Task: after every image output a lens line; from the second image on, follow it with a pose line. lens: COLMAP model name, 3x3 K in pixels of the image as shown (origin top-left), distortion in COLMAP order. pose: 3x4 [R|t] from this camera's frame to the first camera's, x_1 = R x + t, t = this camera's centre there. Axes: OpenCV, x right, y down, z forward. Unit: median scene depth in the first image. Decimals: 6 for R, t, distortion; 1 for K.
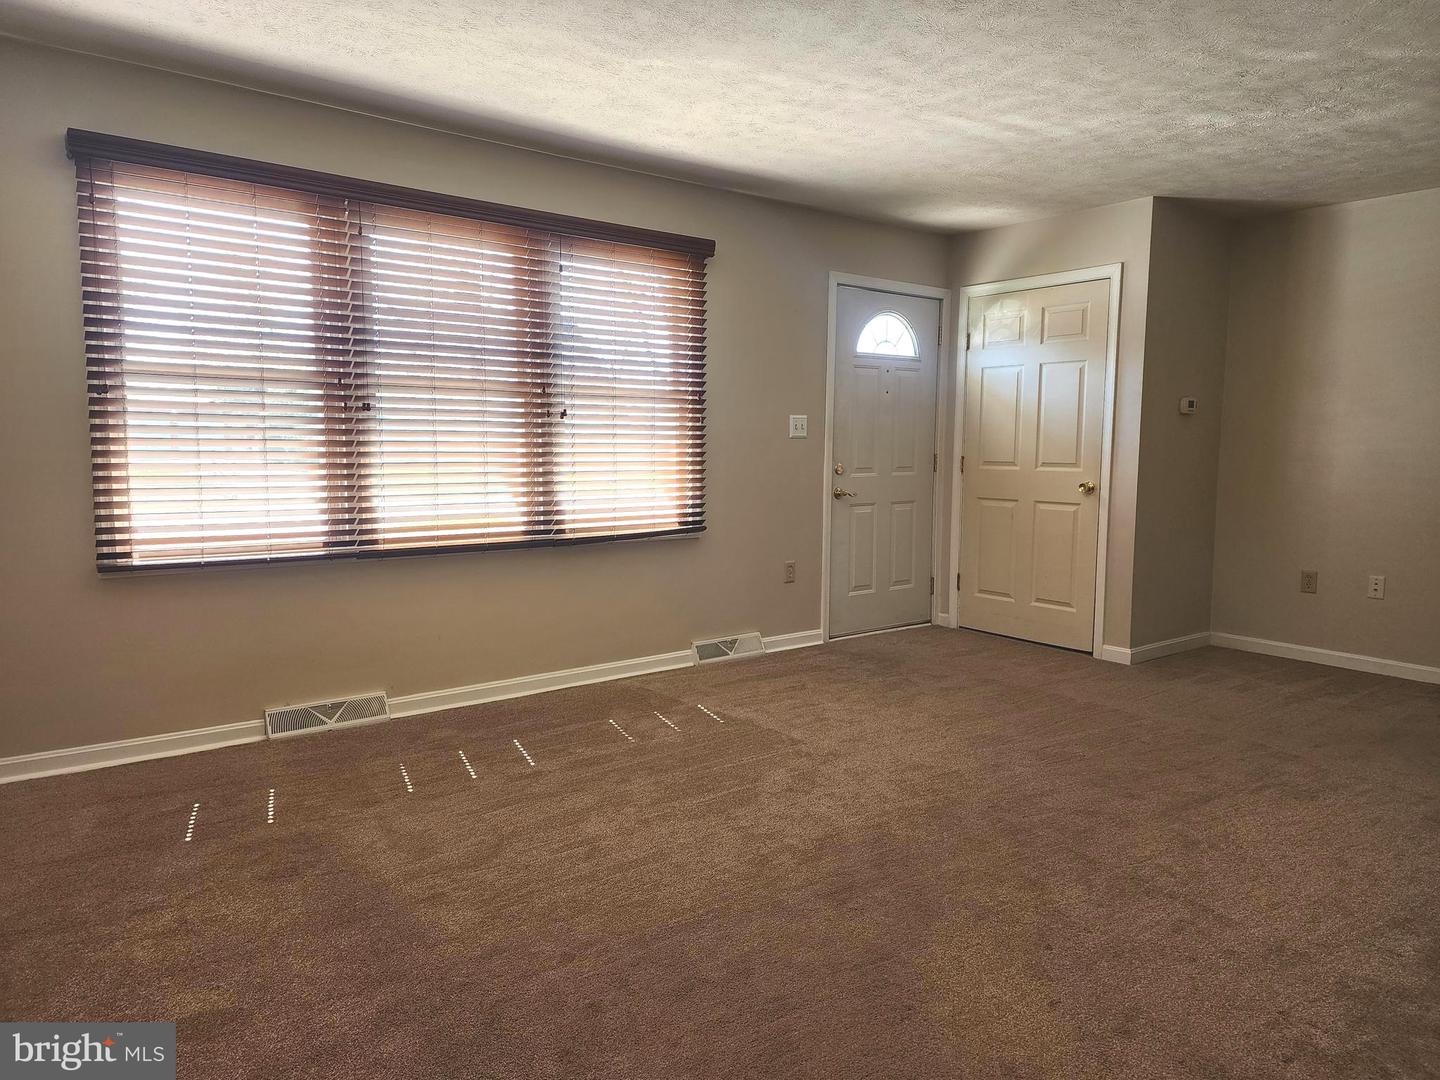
lens RADIAL K [[967.1, 0, 720.7], [0, 967.1, 534.4], [0, 0, 1]] dist [0.100502, -0.096704]
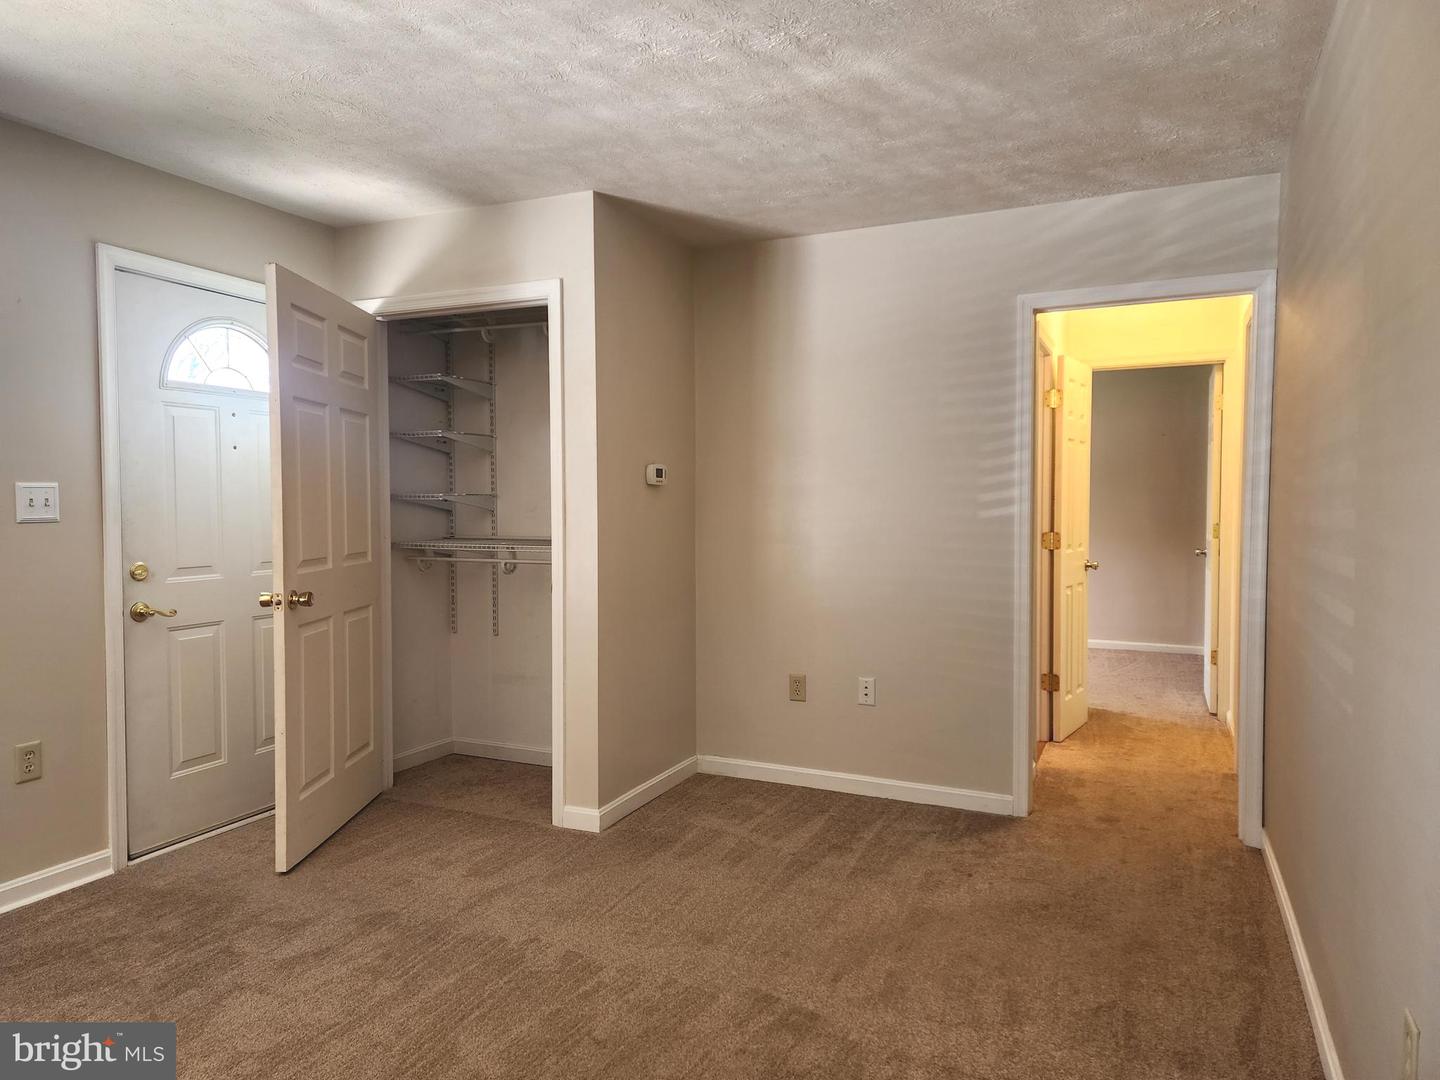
lens RADIAL K [[967.1, 0, 720.7], [0, 967.1, 534.4], [0, 0, 1]] dist [0.100502, -0.096704]
pose [[0.885079, -0.023759, 0.464834, 0.164001], [0.053081, 0.997333, -0.050093, -0.042677], [-0.462404, 0.069010, 0.883980, 0.305080]]
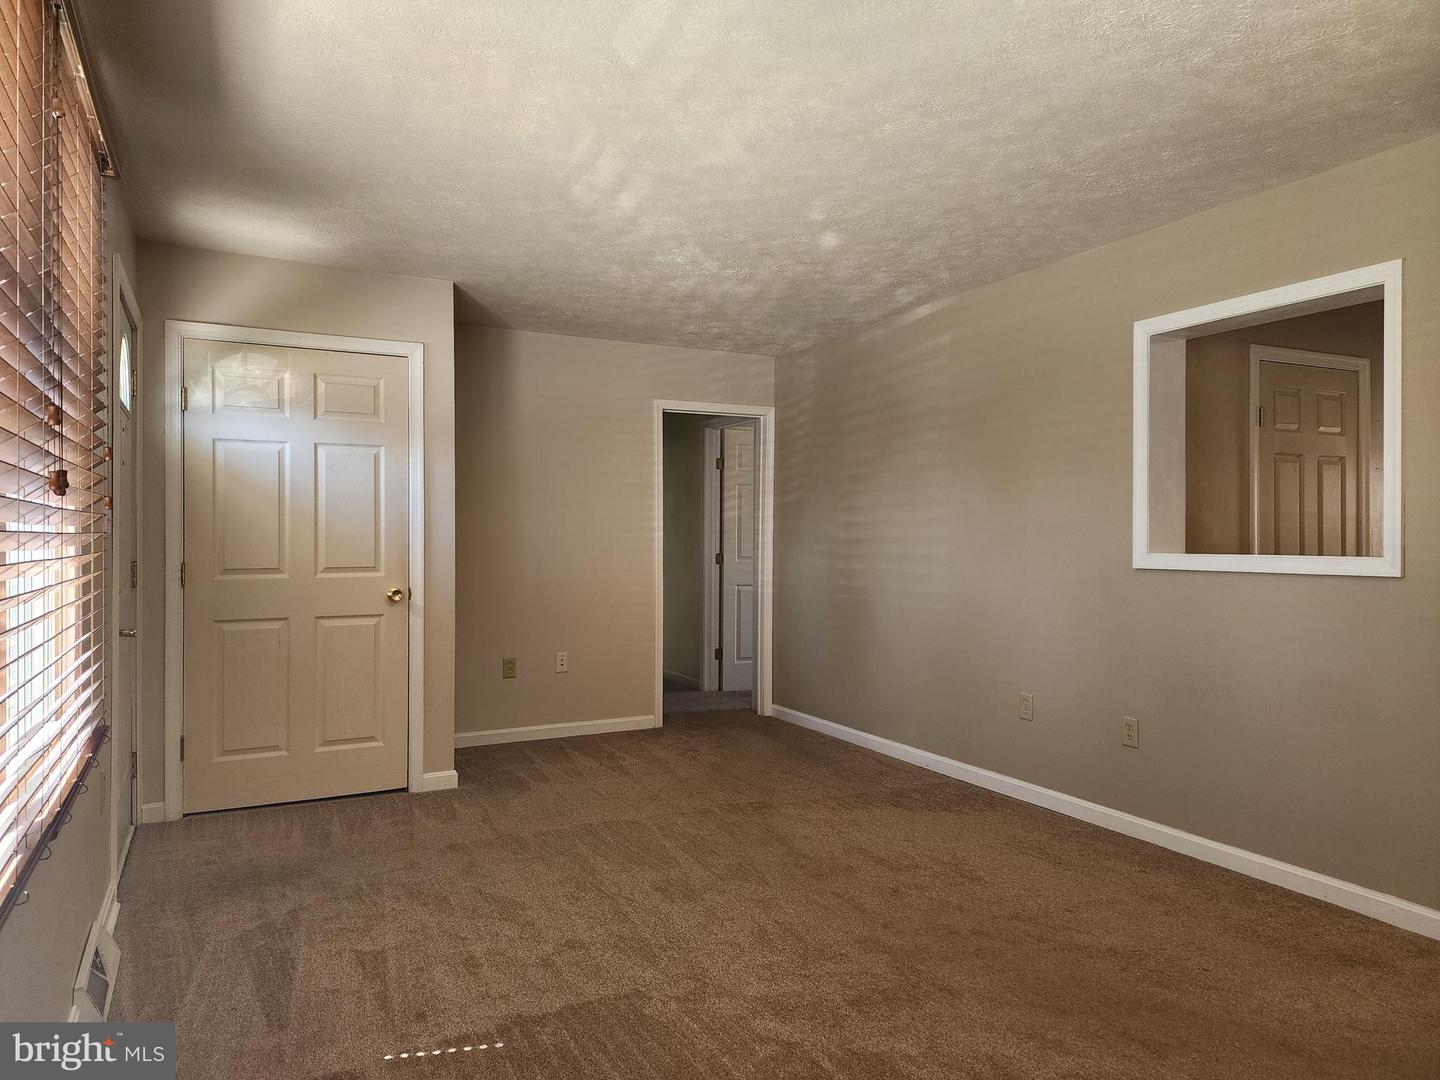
lens RADIAL K [[955.4, 0, 720.0], [0, 955.4, 540.0], [0, 0, 1]] dist [0.097355, -0.082132]
pose [[0.191803, -0.009941, 0.981383, -0.396330], [0.098448, 0.995100, -0.009161, -0.059480], [-0.976483, 0.098372, 0.191842, 0.558317]]
